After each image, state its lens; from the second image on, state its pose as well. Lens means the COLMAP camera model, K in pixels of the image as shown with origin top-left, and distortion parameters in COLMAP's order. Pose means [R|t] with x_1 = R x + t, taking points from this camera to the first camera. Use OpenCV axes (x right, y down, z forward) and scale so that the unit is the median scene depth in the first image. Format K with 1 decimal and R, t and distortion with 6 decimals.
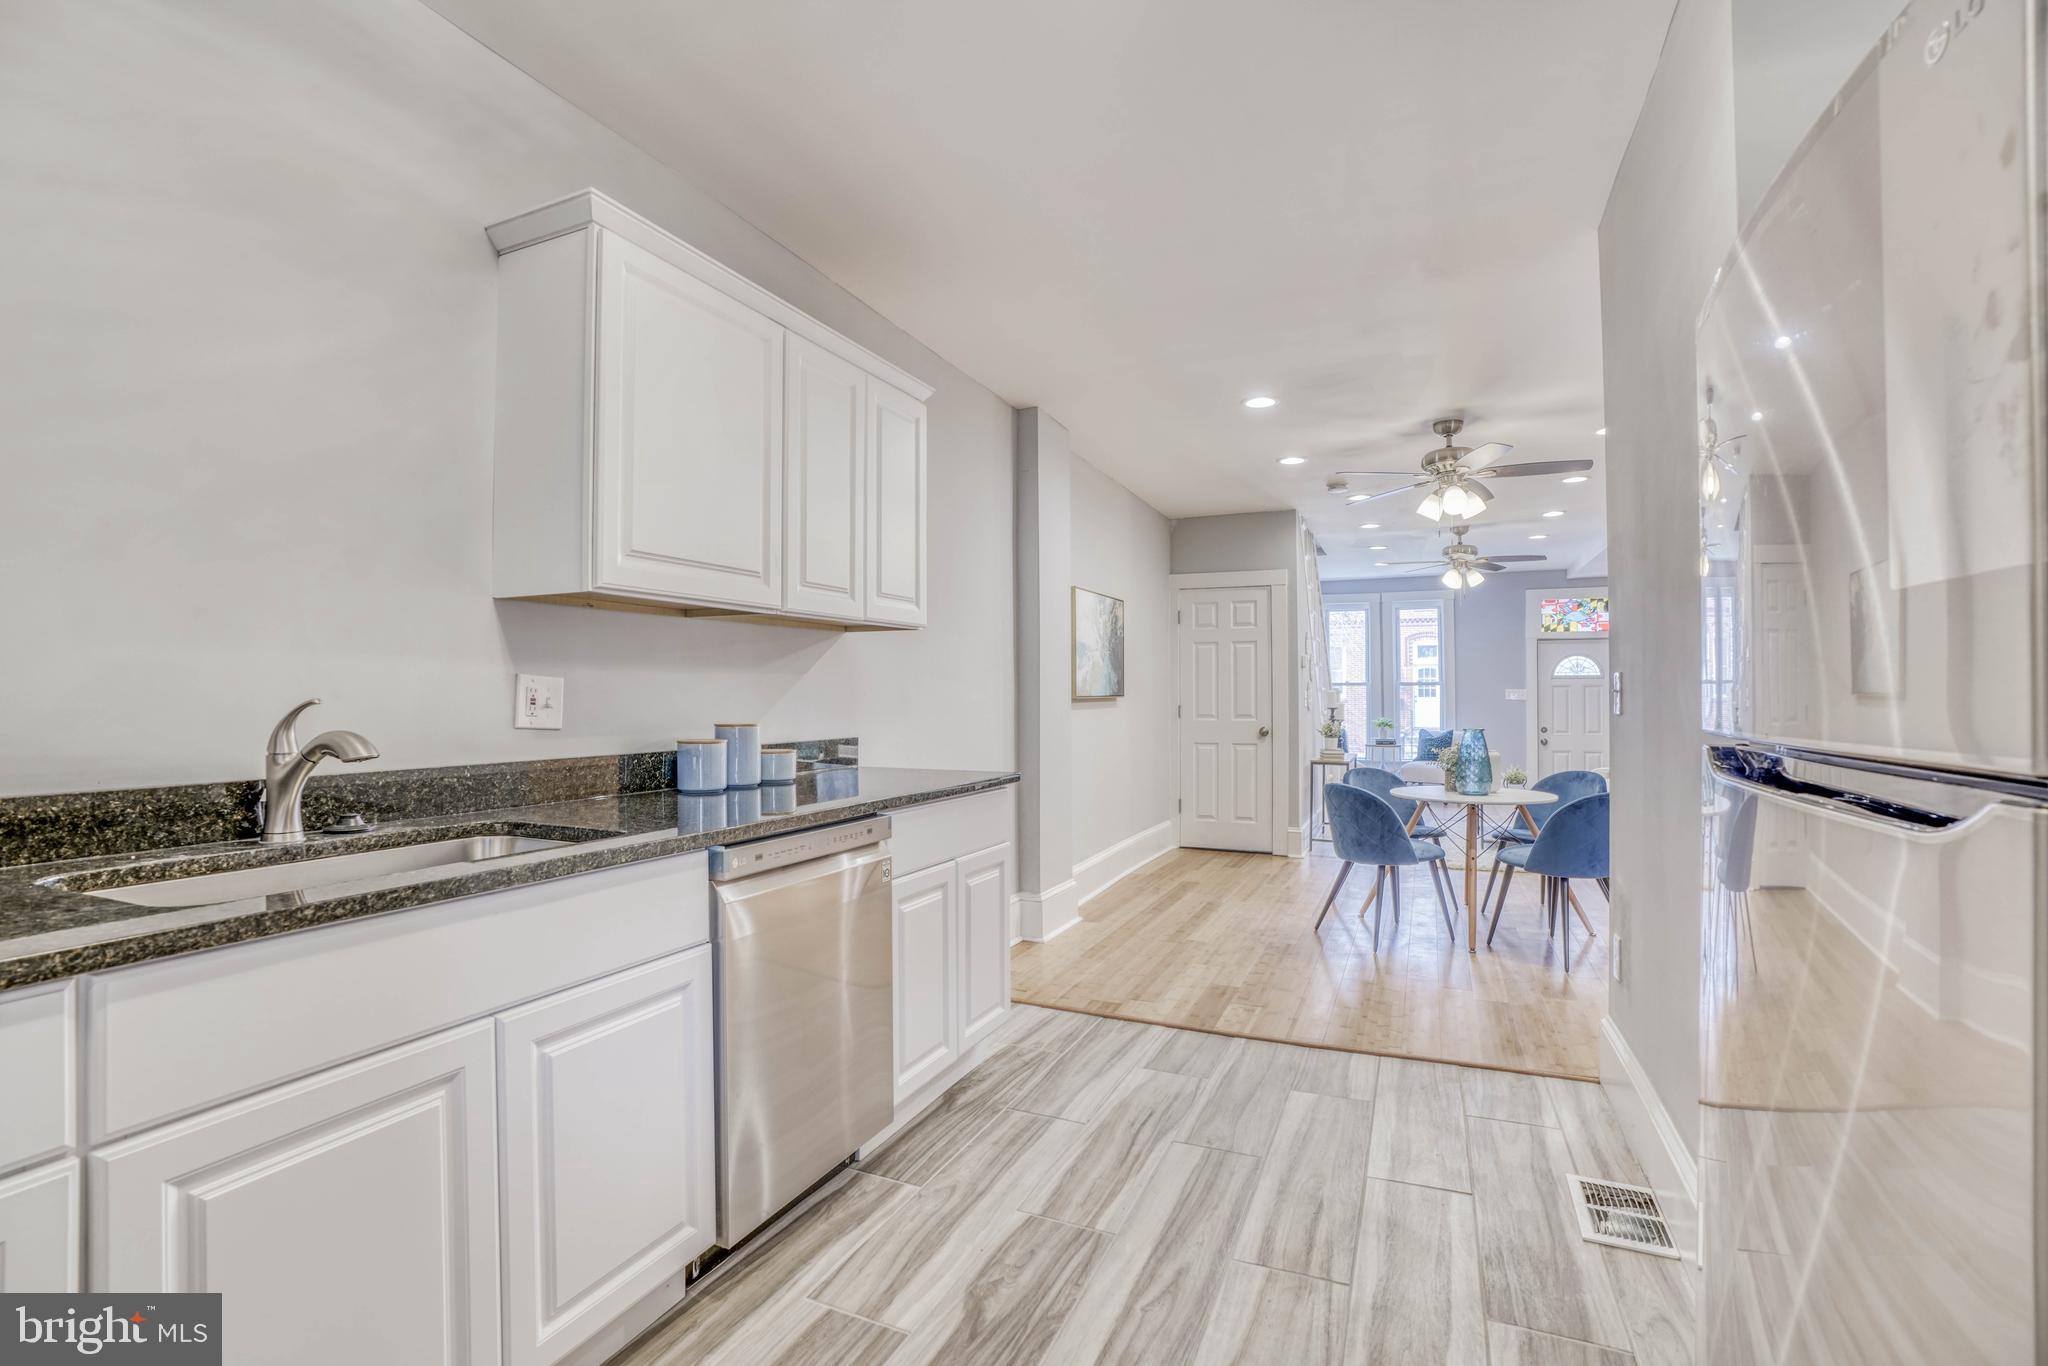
lens RADIAL K [[941.1, 0, 1006.7], [0, 941.1, 686.1], [0, 0, 1]] dist [-0.070772, 0.028298]
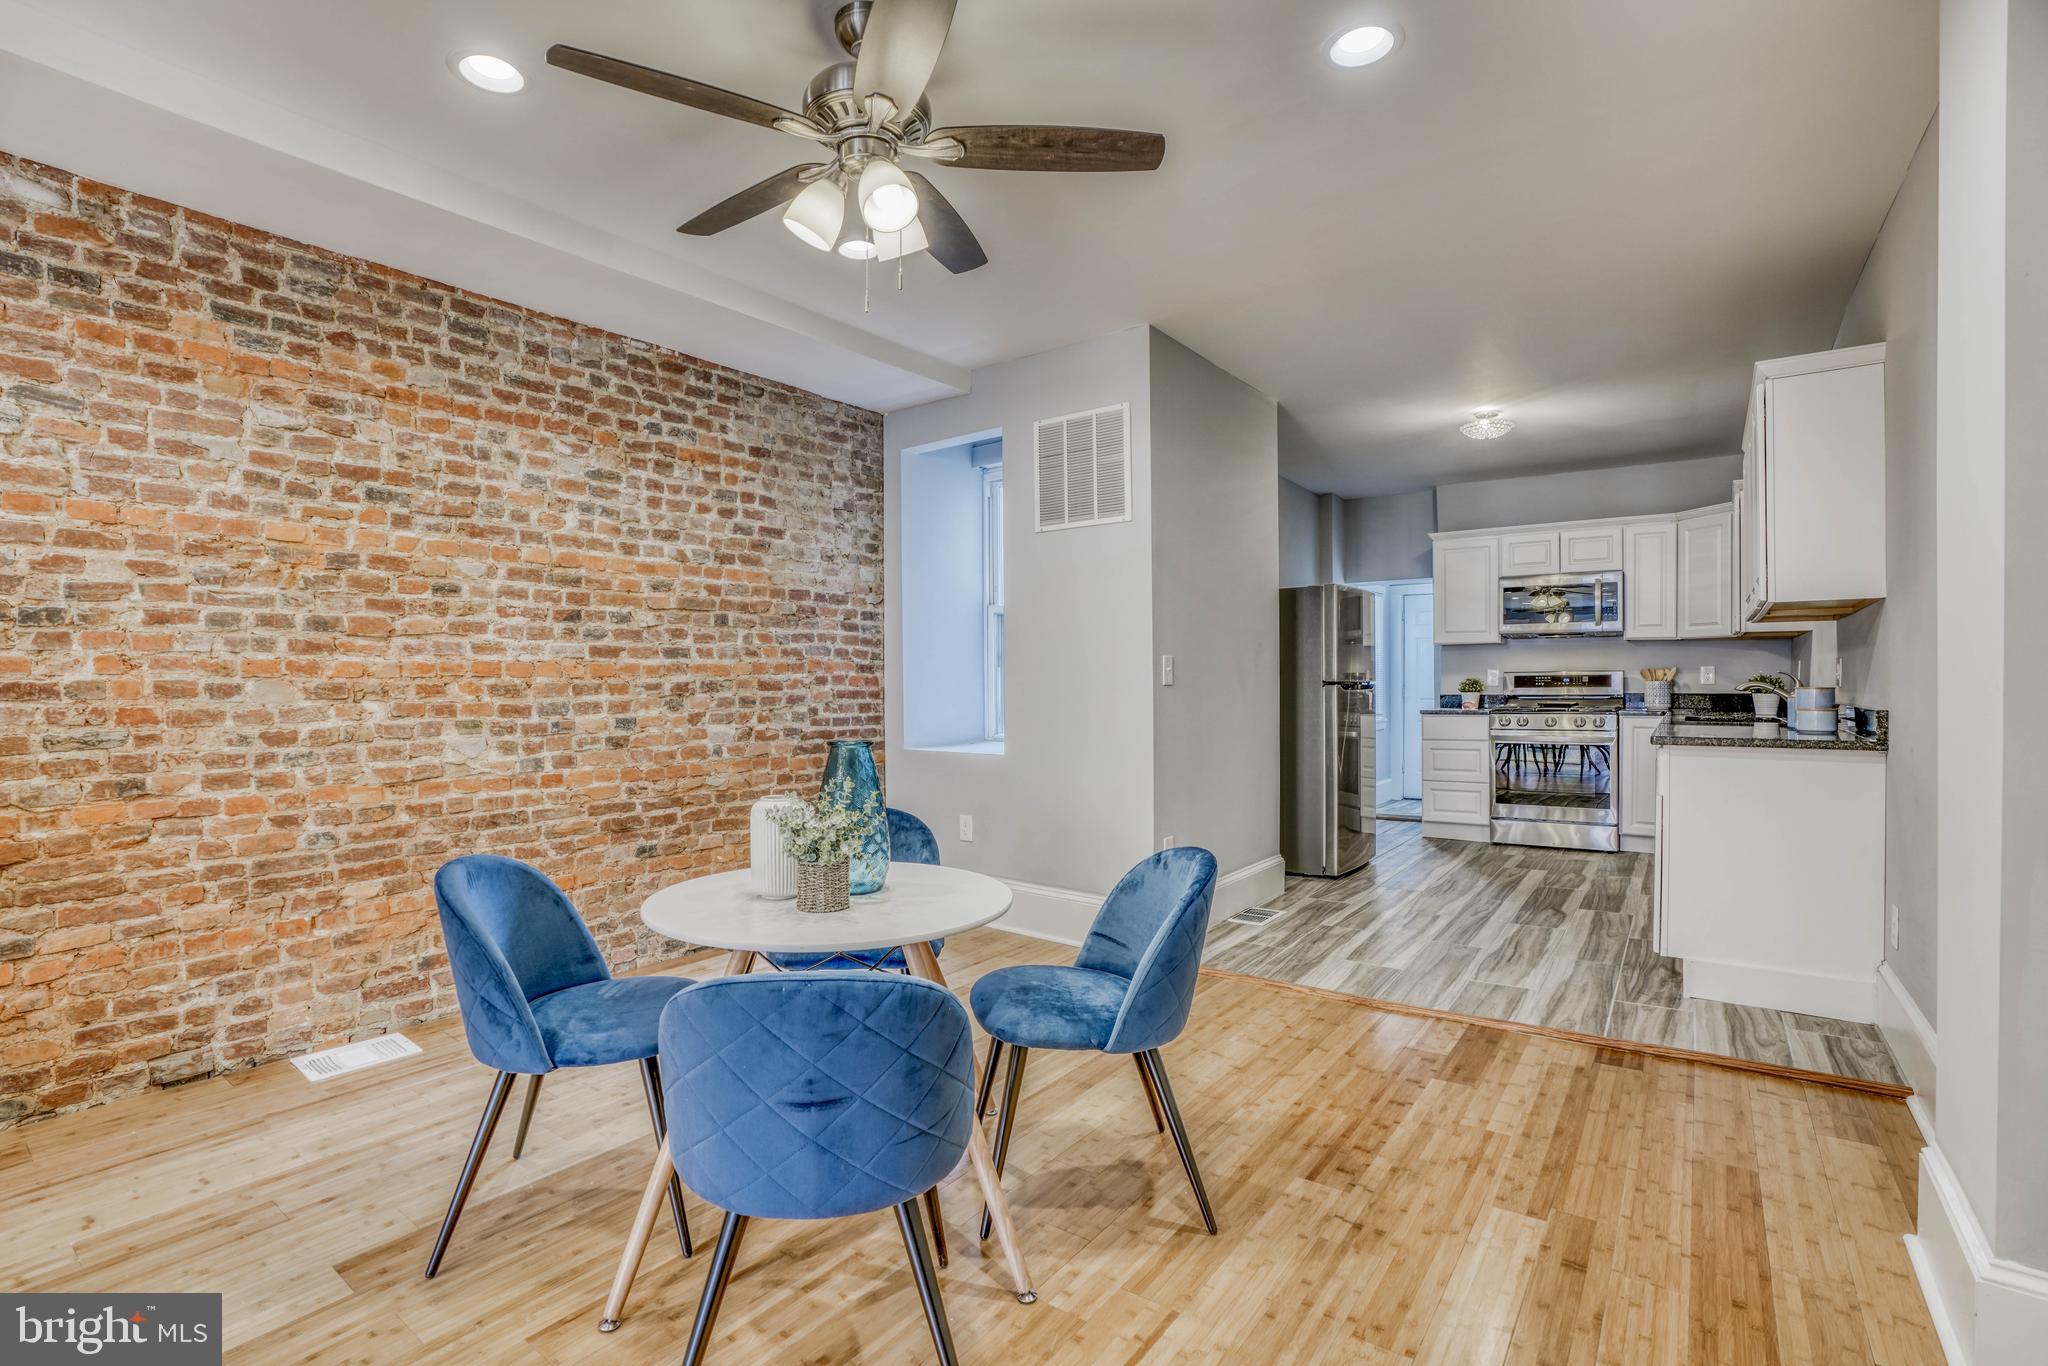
lens RADIAL K [[941.1, 0, 1006.7], [0, 941.1, 686.1], [0, 0, 1]] dist [-0.070772, 0.028298]
pose [[-0.975303, 0.002043, 0.220862, 0.631791], [0.000317, 0.999969, -0.007851, 0.046838], [-0.220871, -0.007587, -0.975274, 2.697740]]
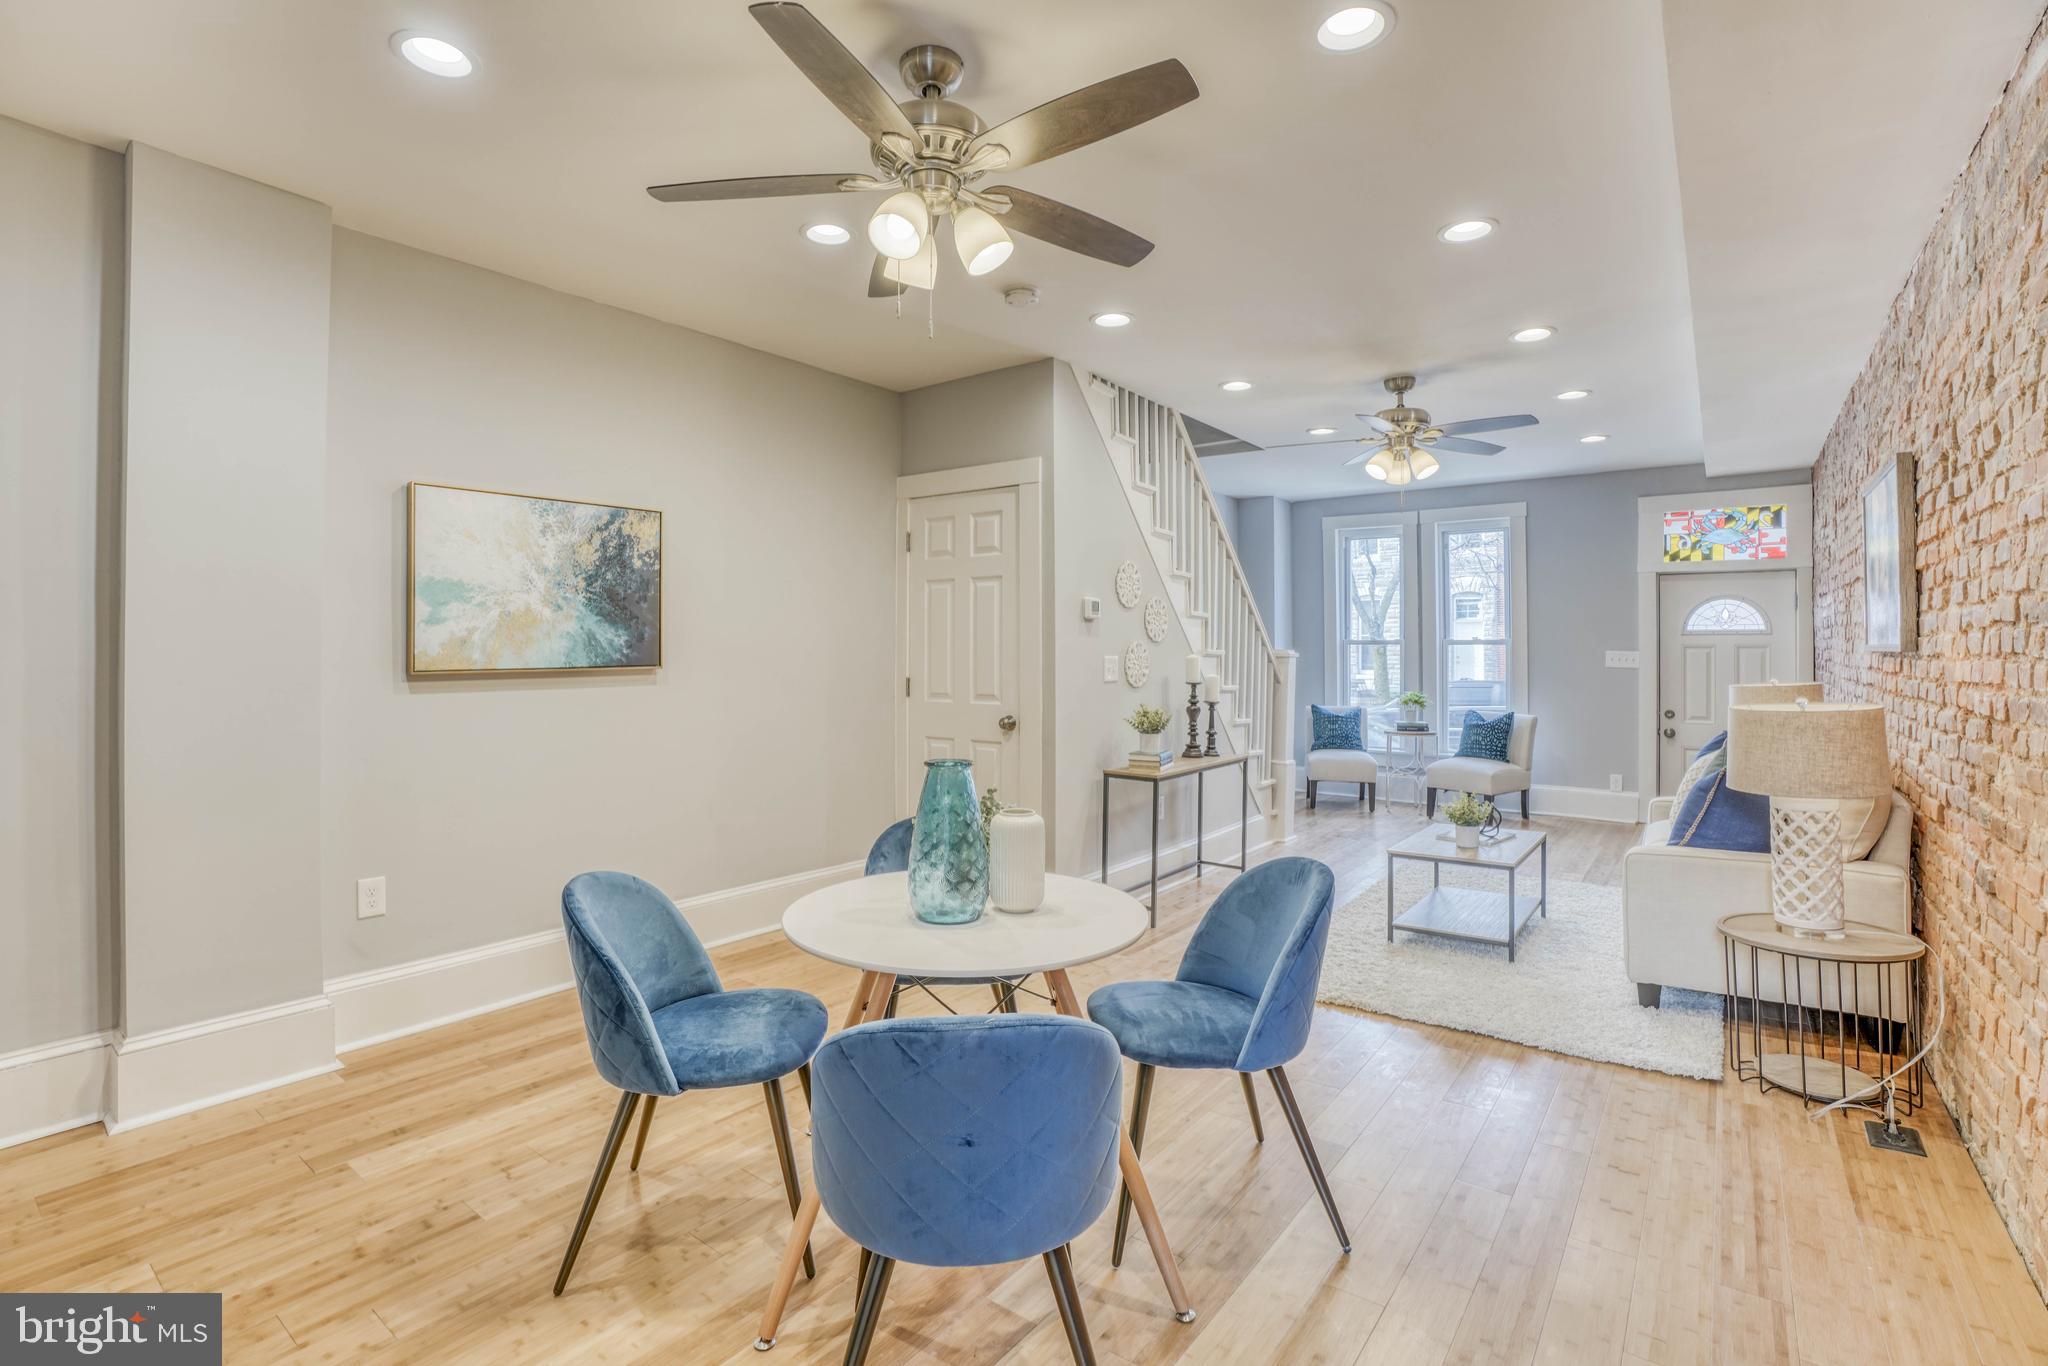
lens RADIAL K [[952.7, 0, 1026.1], [0, 952.7, 652.7], [0, 0, 1]] dist [-0.042157, 0.000246]
pose [[0.975512, 0.003154, -0.219923, 1.203647], [-0.000426, 0.999922, 0.012452, -0.014962], [0.219945, -0.012053, 0.975438, 1.108090]]
